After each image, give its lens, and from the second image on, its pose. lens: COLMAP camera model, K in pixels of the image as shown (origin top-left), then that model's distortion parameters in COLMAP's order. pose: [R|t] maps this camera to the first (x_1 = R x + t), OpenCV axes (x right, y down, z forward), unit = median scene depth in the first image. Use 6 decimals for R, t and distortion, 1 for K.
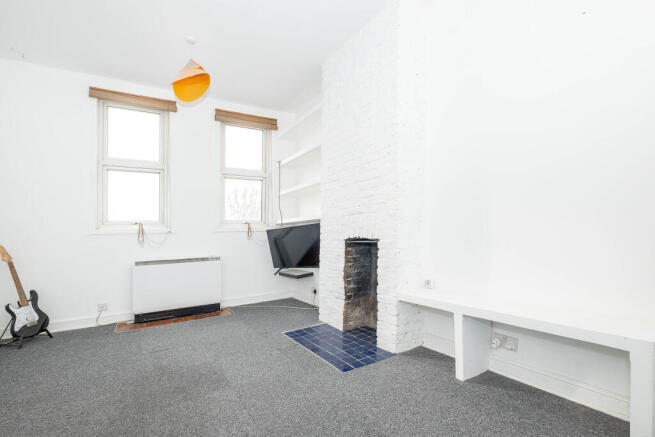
lens RADIAL K [[303.4, 0, 345.4], [0, 303.4, 238.7], [0, 0, 1]] dist [0.005051, -0.000320]
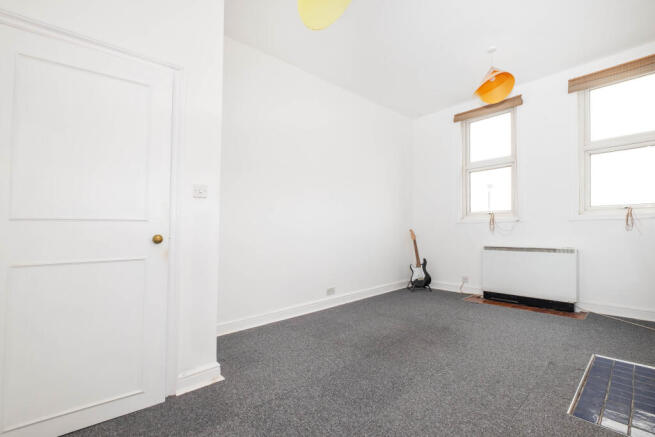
lens RADIAL K [[302.4, 0, 325.0], [0, 302.4, 219.8], [0, 0, 1]] dist [0.018251, 0.000575]
pose [[0.188738, -0.009382, -0.981983, 0.359072], [-0.012418, 0.999852, -0.011940, -0.004966], [0.981949, 0.014448, 0.188594, 0.170848]]
